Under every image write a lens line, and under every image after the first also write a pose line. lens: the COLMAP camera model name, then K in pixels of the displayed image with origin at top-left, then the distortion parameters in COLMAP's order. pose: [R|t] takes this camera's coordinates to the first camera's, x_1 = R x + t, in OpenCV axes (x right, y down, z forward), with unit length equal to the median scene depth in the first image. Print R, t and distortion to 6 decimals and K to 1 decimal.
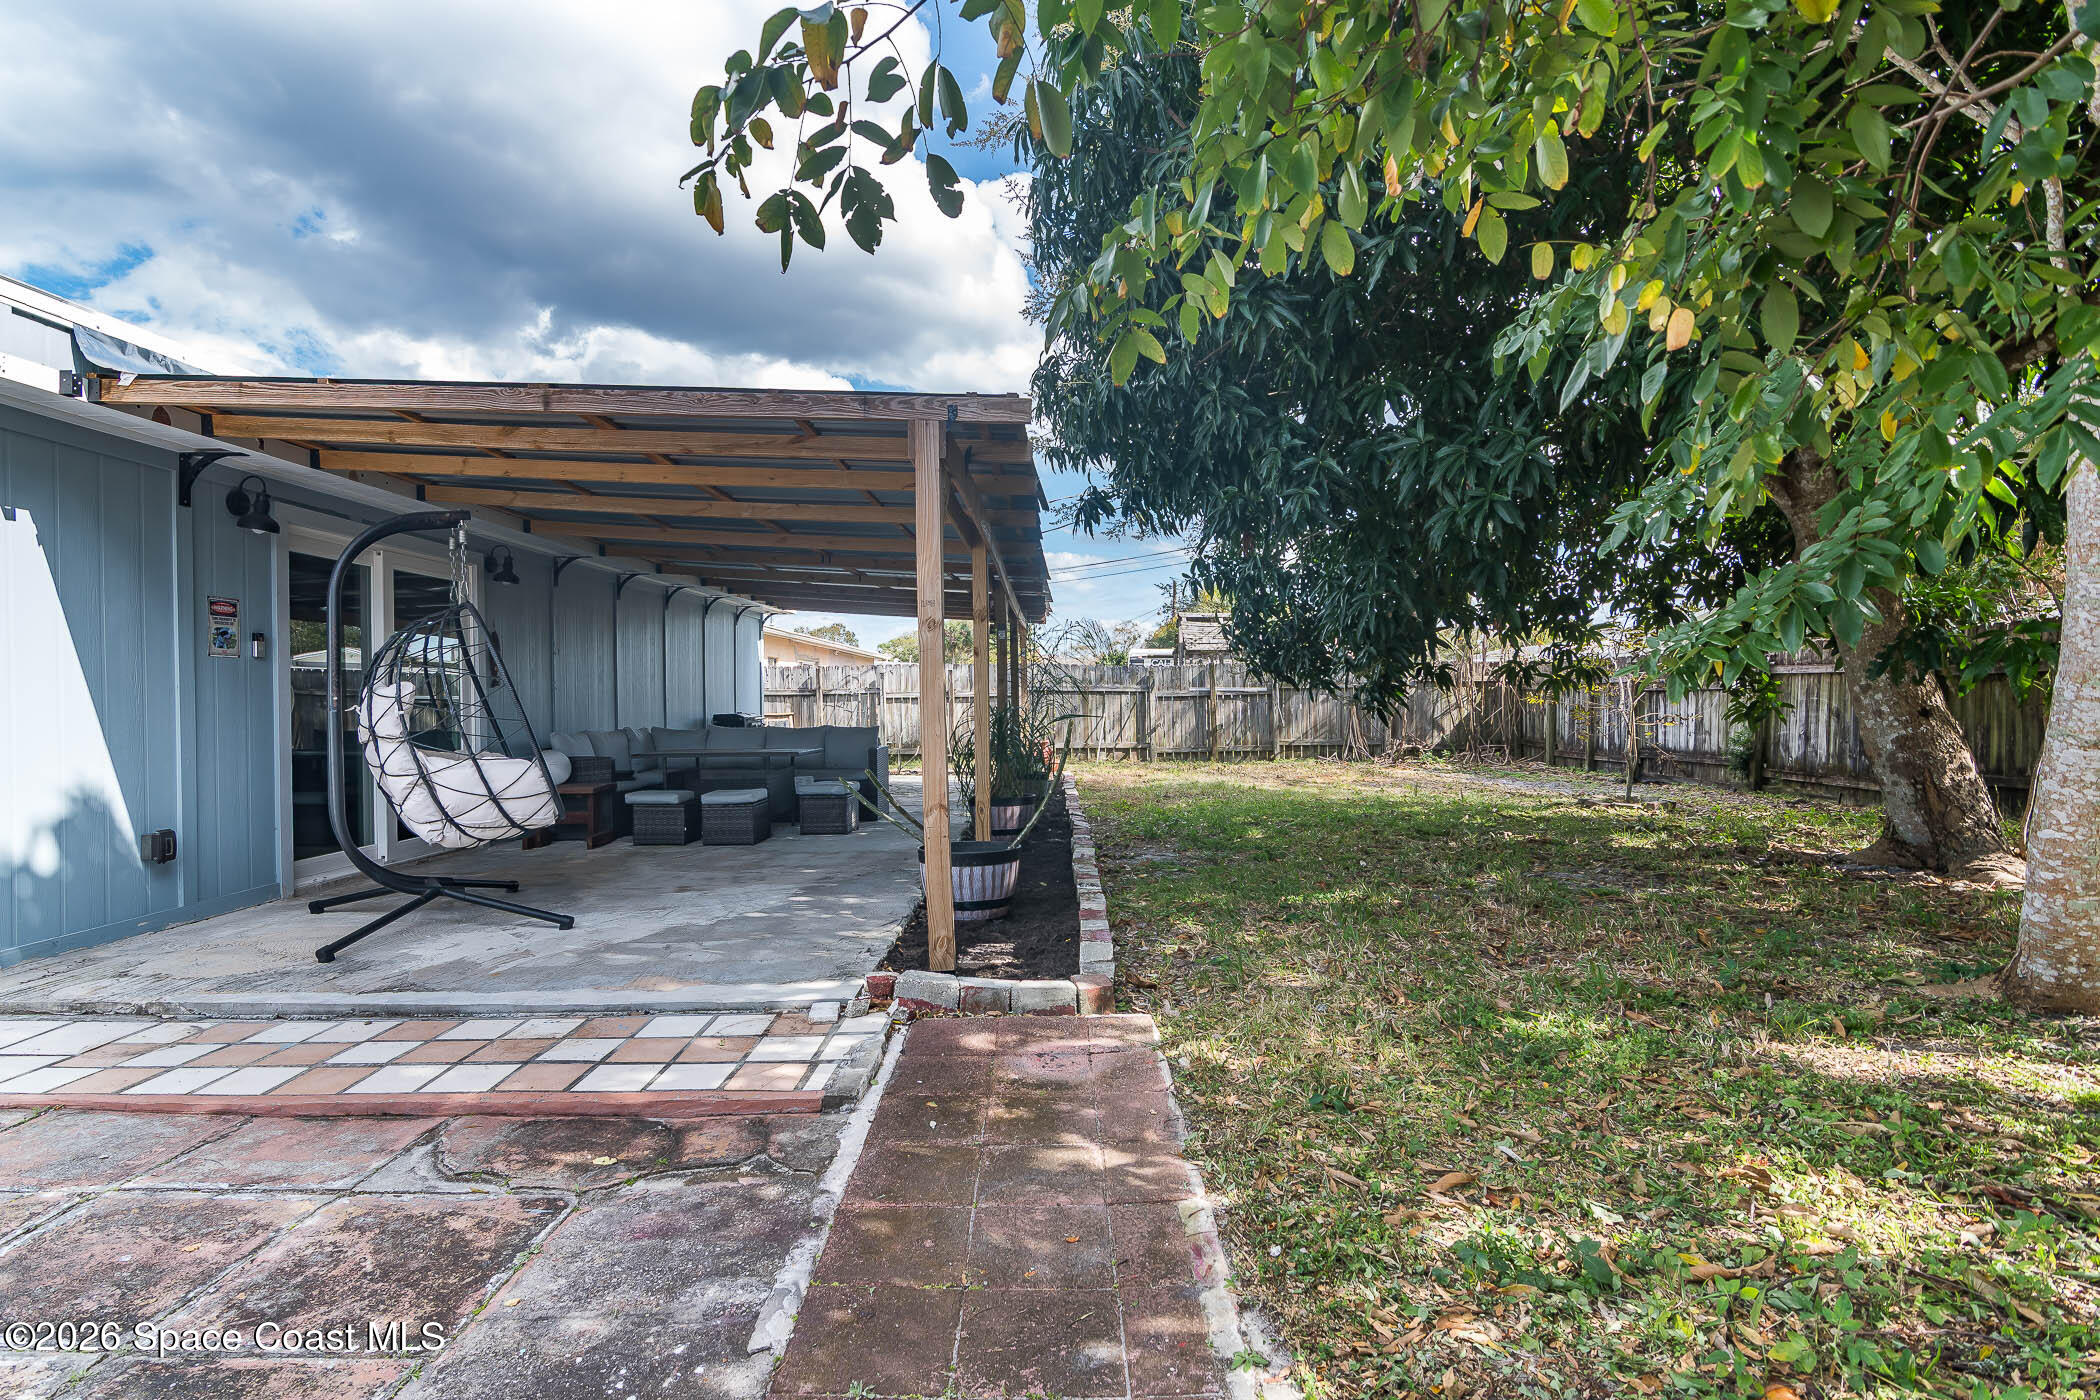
lens RADIAL K [[1024.7, 0, 1019.5], [0, 1024.7, 709.9], [0, 0, 1]] dist [-0.008275, -0.002466]
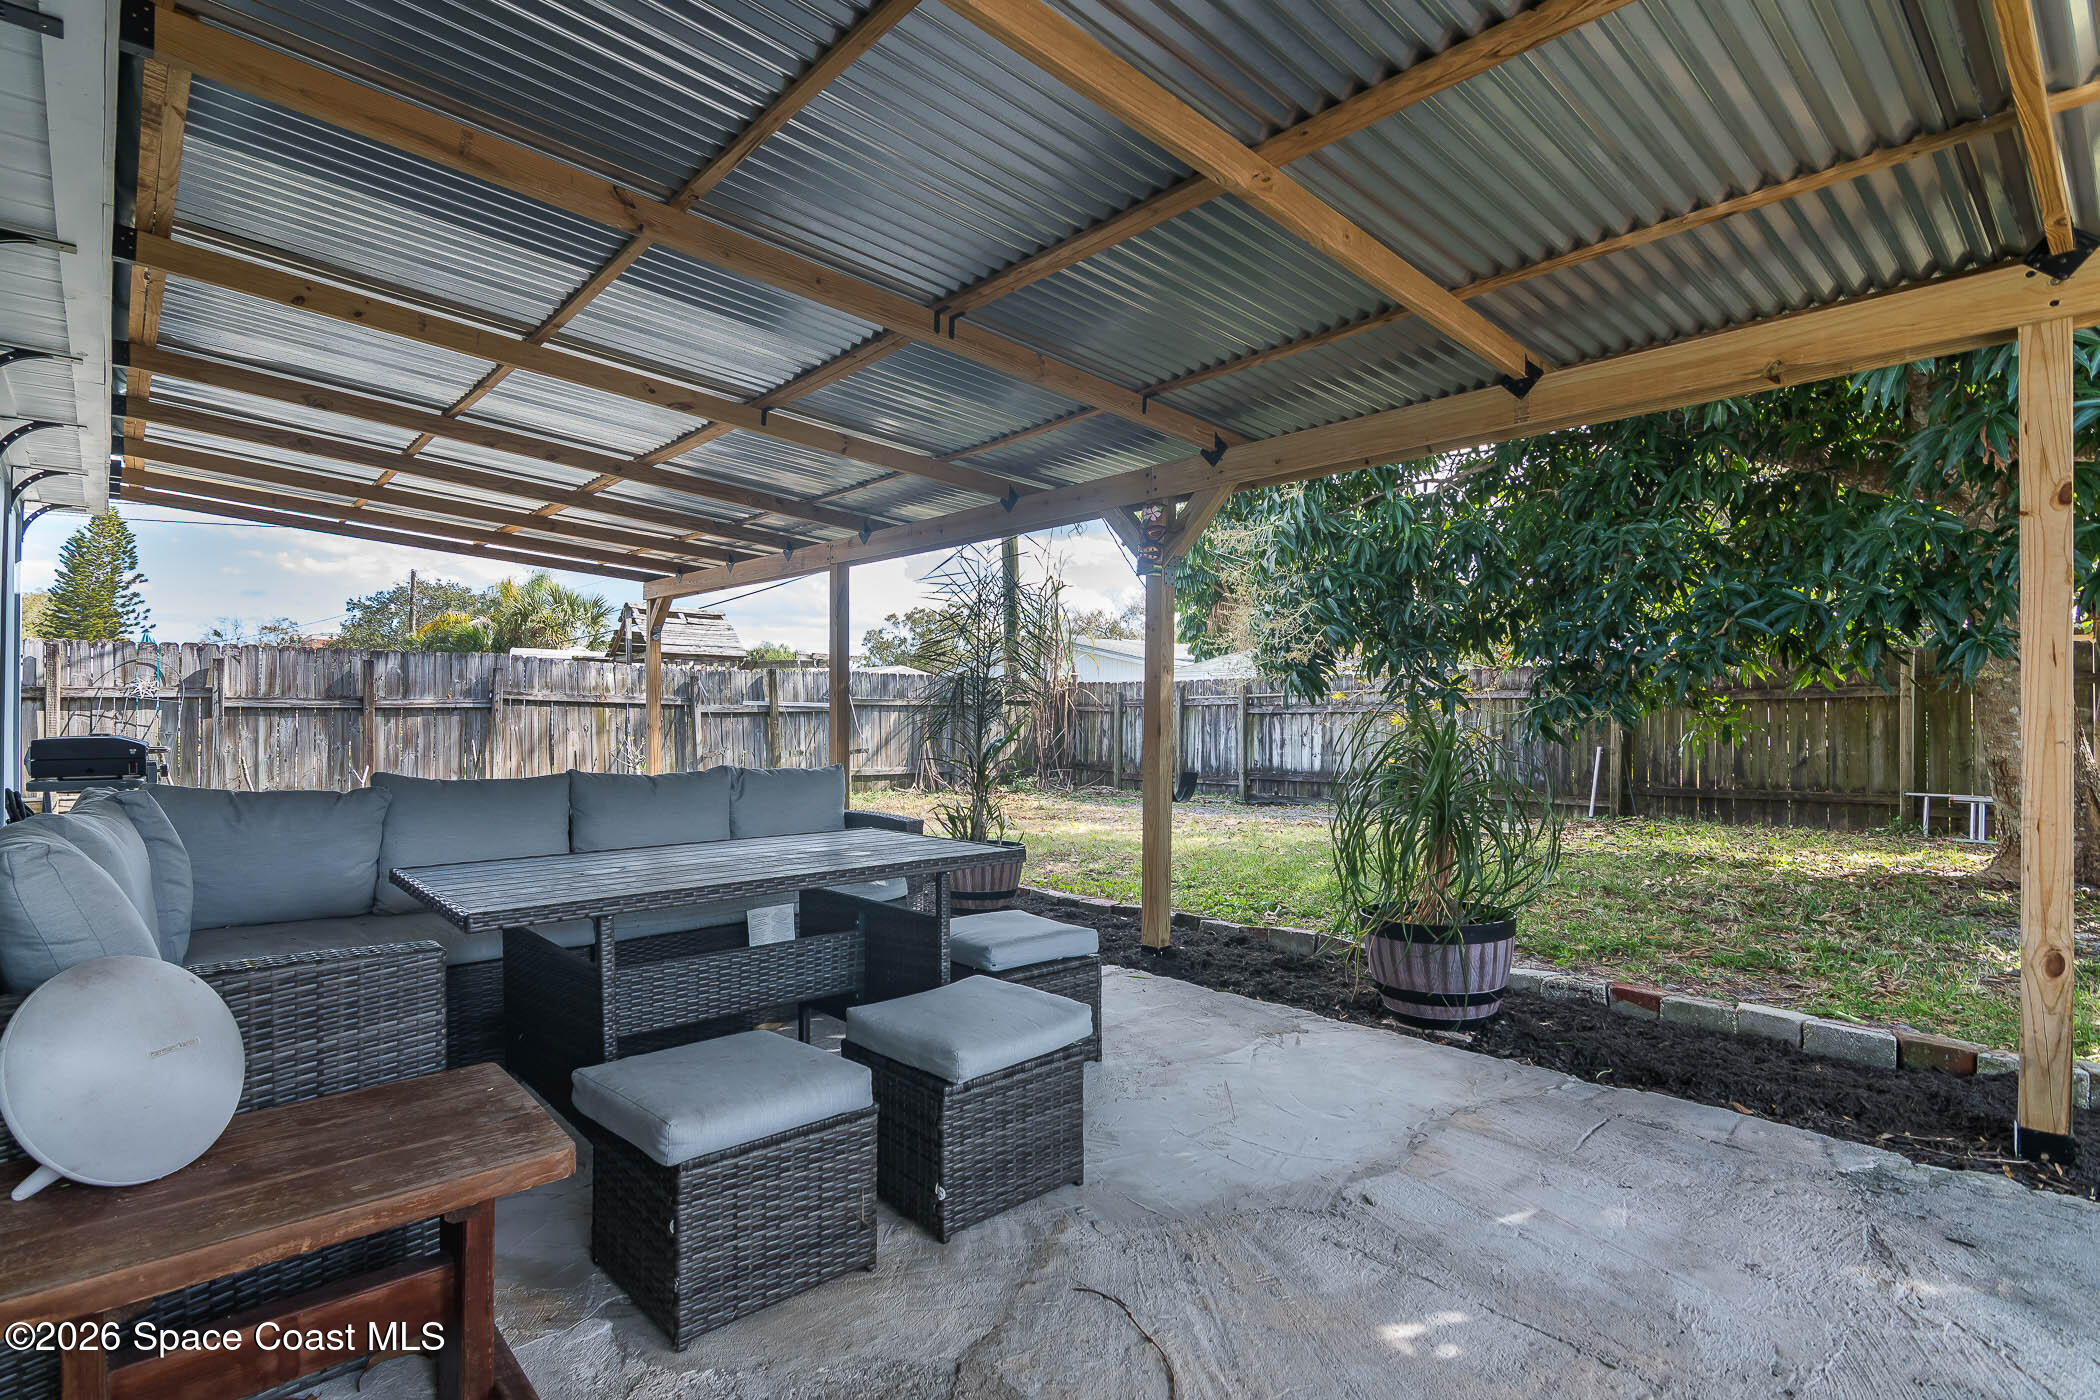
lens RADIAL K [[1024.7, 0, 1047.1], [0, 1024.7, 707.8], [0, 0, 1]] dist [-0.008275, -0.002466]
pose [[0.709147, 0.018767, 0.704810, -0.707111], [-0.001366, 0.999680, -0.025244, 0.004799], [-0.705059, 0.016939, 0.708946, 1.168414]]
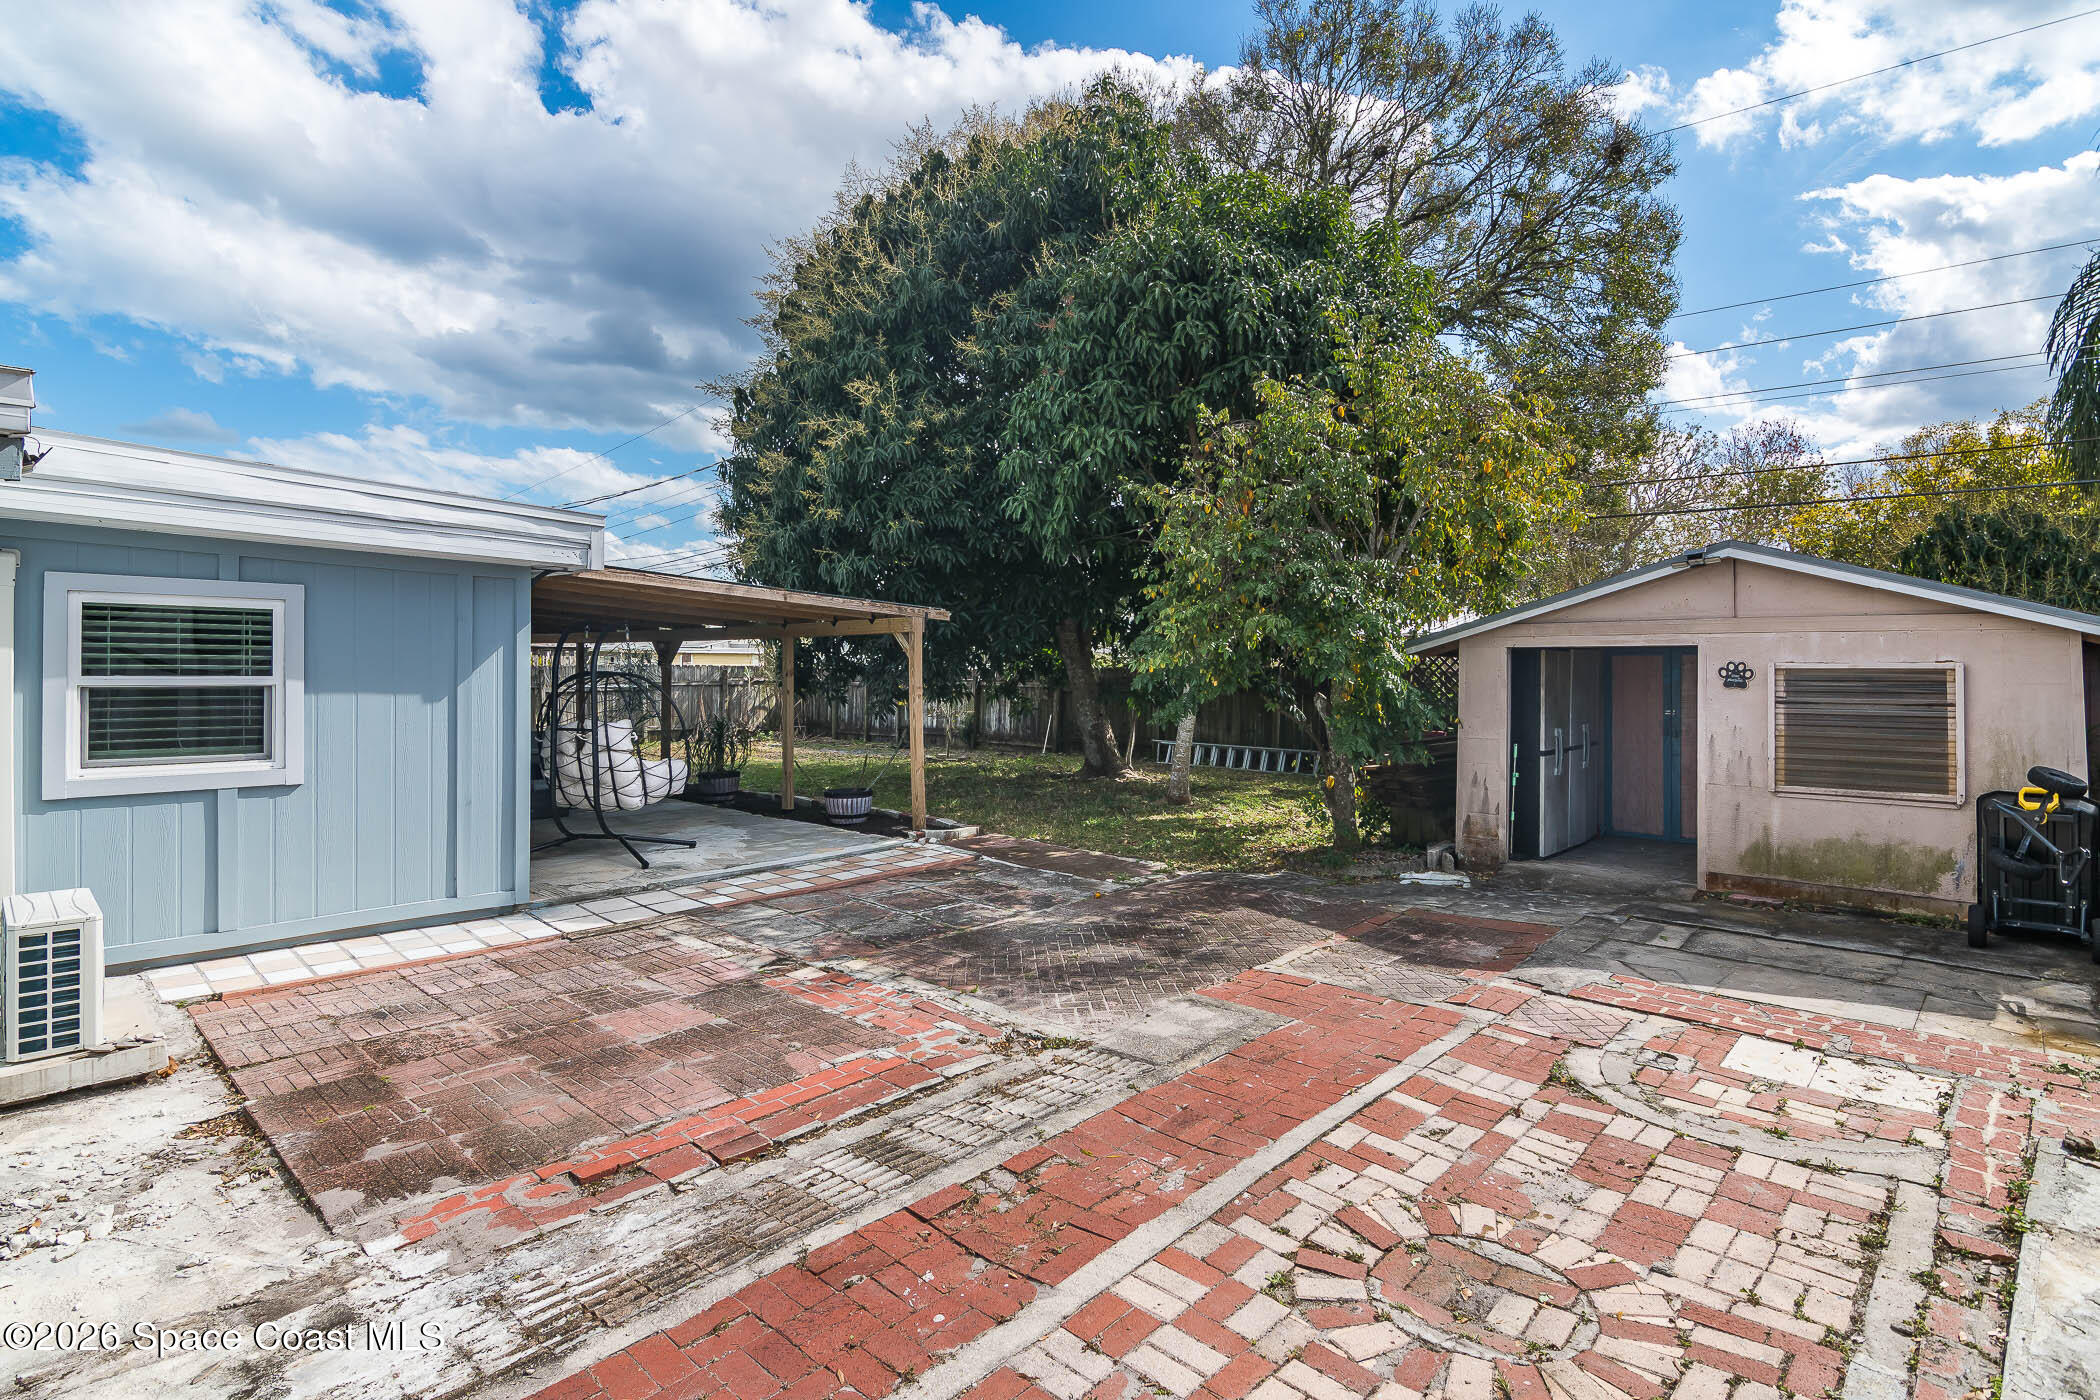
lens RADIAL K [[1024.7, 0, 1043.1], [0, 1024.7, 663.8], [0, 0, 1]] dist [-0.008275, -0.002466]
pose [[0.653750, 0.018985, 0.756473, -1.326478], [-0.003714, 0.999754, -0.021881, -0.079146], [-0.756702, 0.011495, 0.653659, -0.669048]]
